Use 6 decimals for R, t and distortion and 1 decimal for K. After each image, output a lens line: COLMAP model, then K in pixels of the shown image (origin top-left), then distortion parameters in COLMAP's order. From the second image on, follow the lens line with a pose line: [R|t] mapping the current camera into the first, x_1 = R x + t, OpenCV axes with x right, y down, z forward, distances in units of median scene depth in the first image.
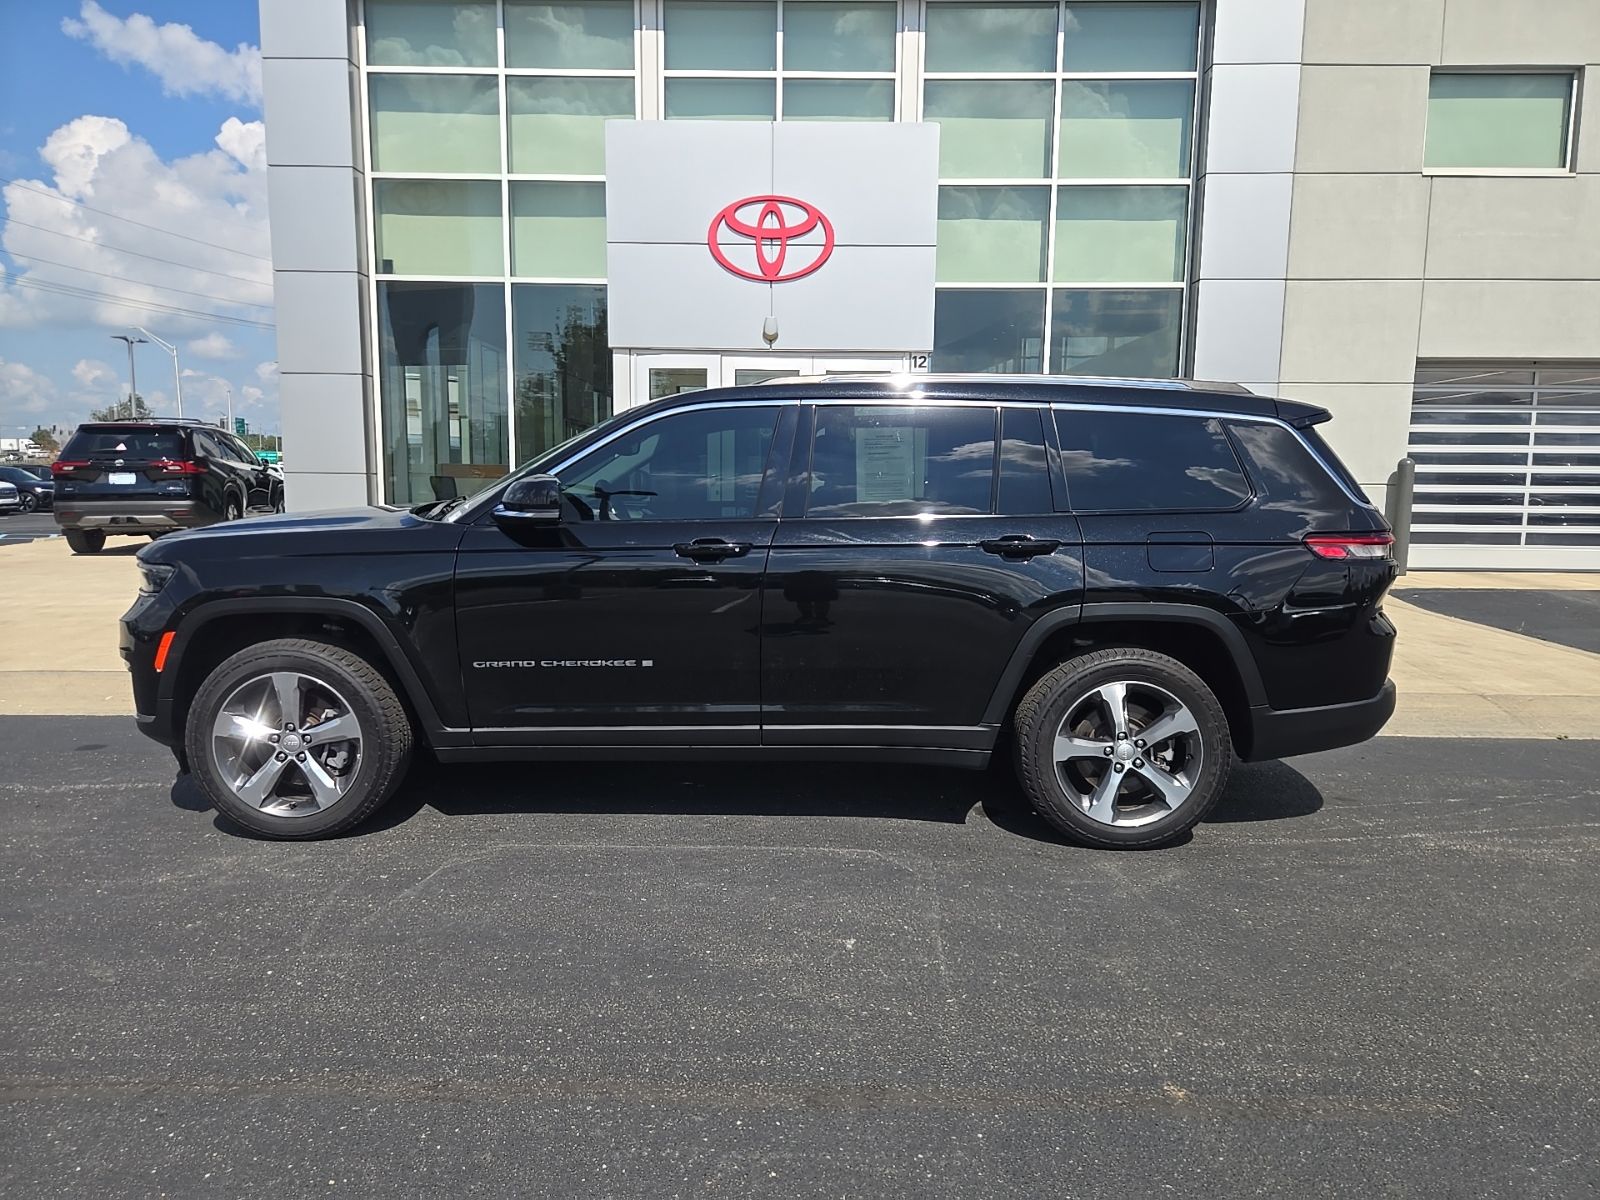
lens RADIAL K [[1067.2, 0, 796.4], [0, 1067.2, 606.0], [0, 0, 1]] dist [0.067002, -0.051650]
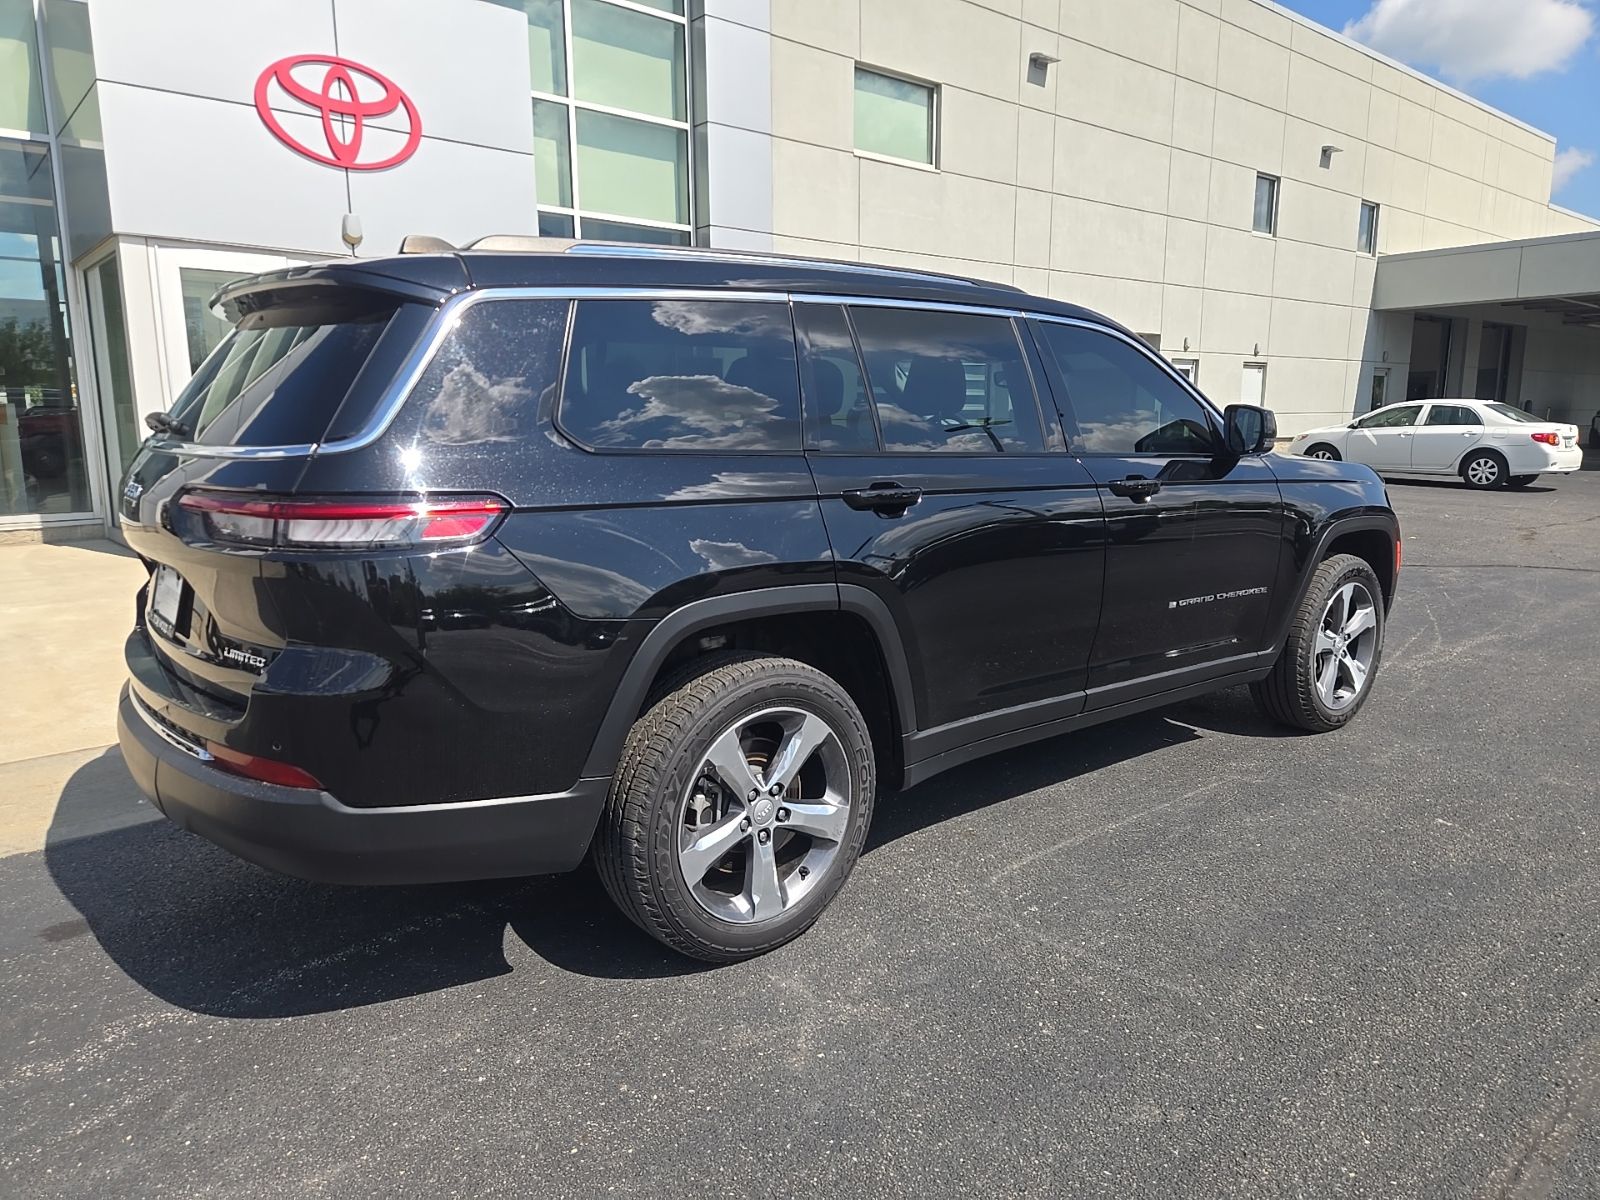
lens RADIAL K [[1067.2, 0, 803.6], [0, 1067.2, 604.0], [0, 0, 1]] dist [0.067002, -0.051650]
pose [[0.750992, -0.126618, 0.648058, -0.333856], [0.092093, 0.991935, 0.087085, -0.020606], [-0.653858, -0.005718, 0.756596, 0.167671]]
